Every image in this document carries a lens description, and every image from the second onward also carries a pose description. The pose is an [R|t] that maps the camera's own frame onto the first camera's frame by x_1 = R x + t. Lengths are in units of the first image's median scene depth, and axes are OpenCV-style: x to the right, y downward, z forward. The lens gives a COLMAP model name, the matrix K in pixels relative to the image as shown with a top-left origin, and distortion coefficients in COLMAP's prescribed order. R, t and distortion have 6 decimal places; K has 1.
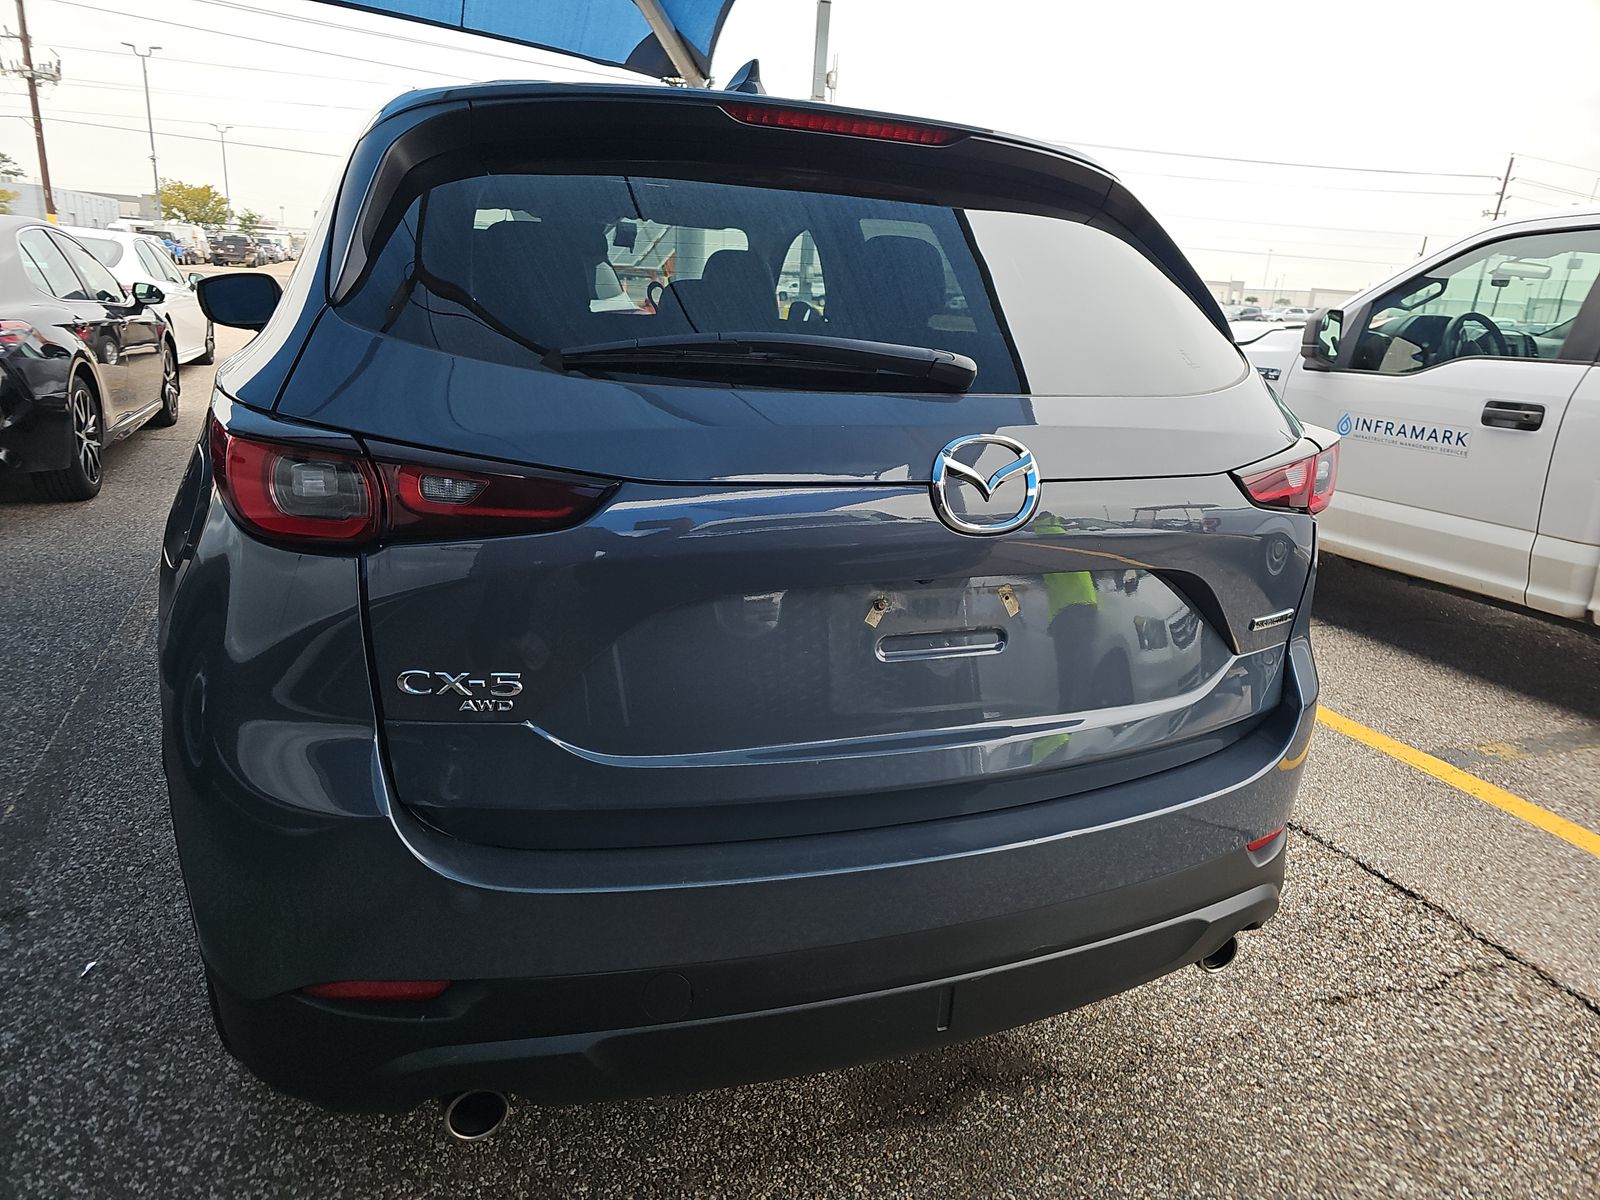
lens RADIAL K [[1058.3, 0, 798.7], [0, 1058.3, 608.3], [0, 0, 1]] dist [0.031123, -0.024931]
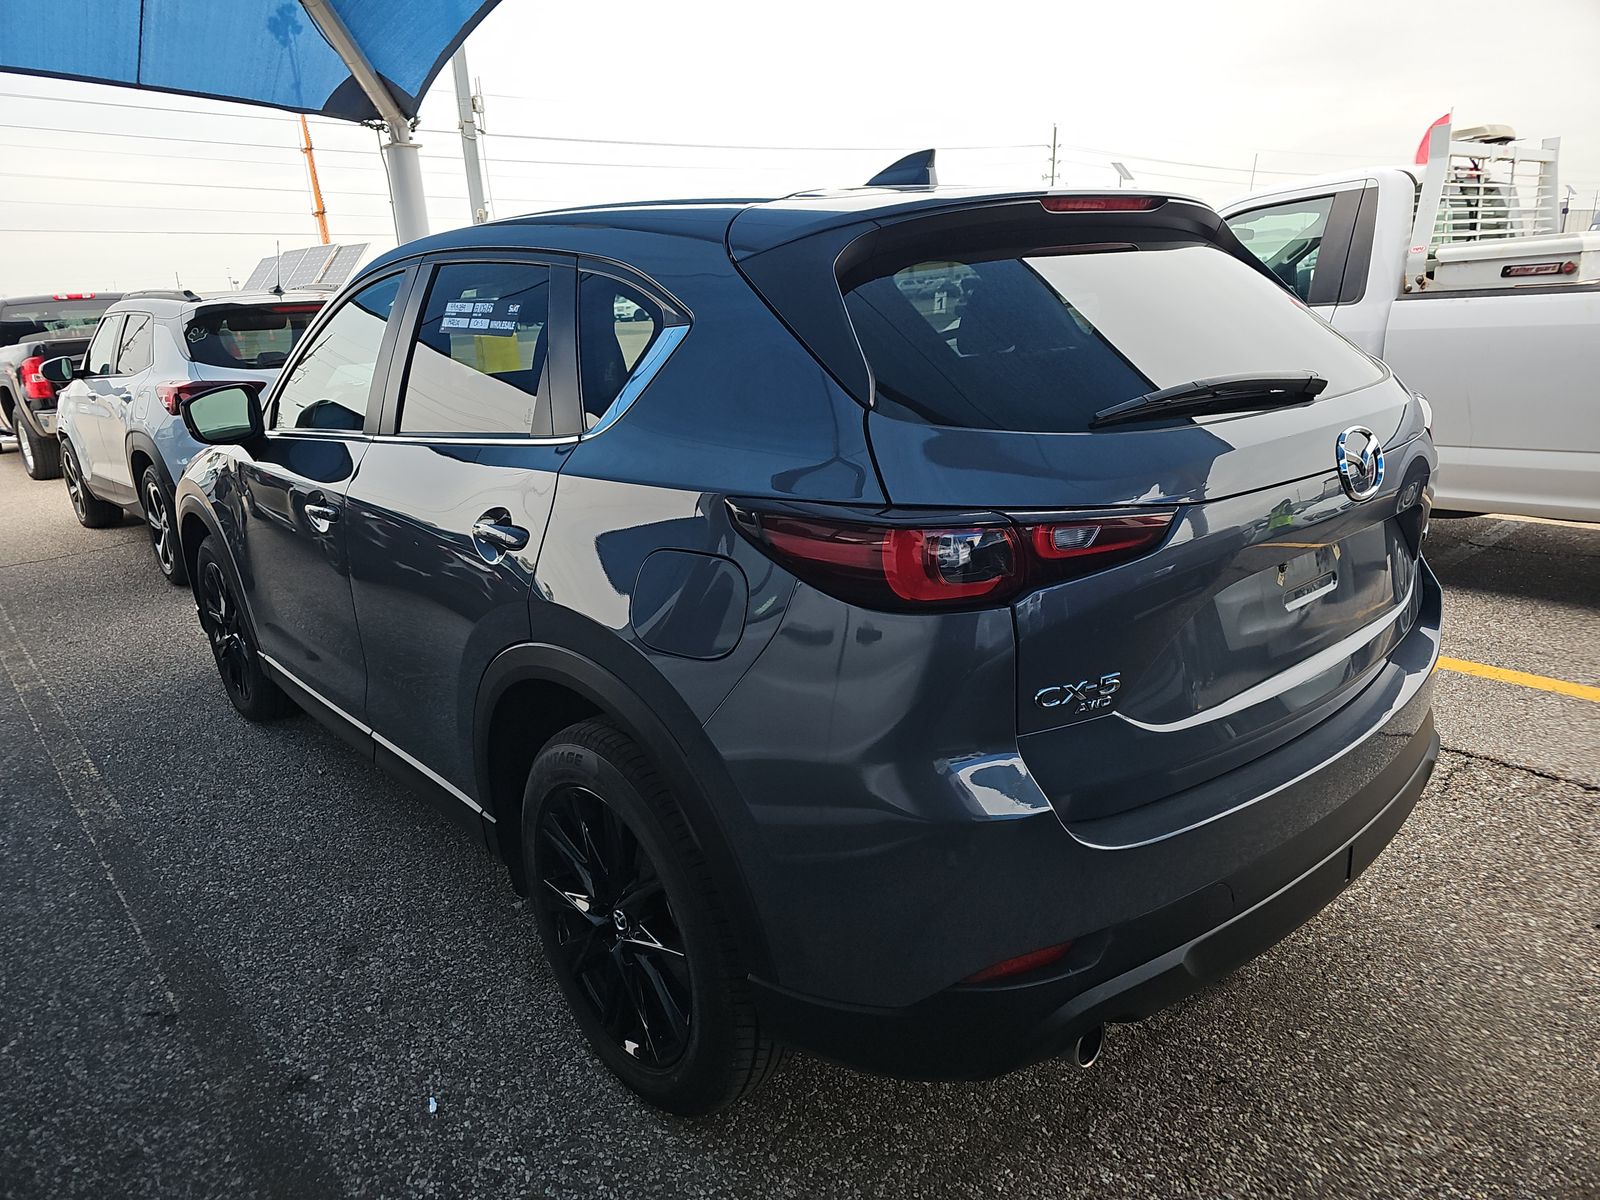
lens RADIAL K [[1058.3, 0, 792.0], [0, 1058.3, 594.0], [0, 0, 1]] dist [0.031123, -0.024931]
pose [[0.939123, -0.197933, 0.280840, -0.565950], [0.202035, 0.979270, 0.014578, -0.074342], [-0.277904, 0.043049, 0.959644, -0.060609]]
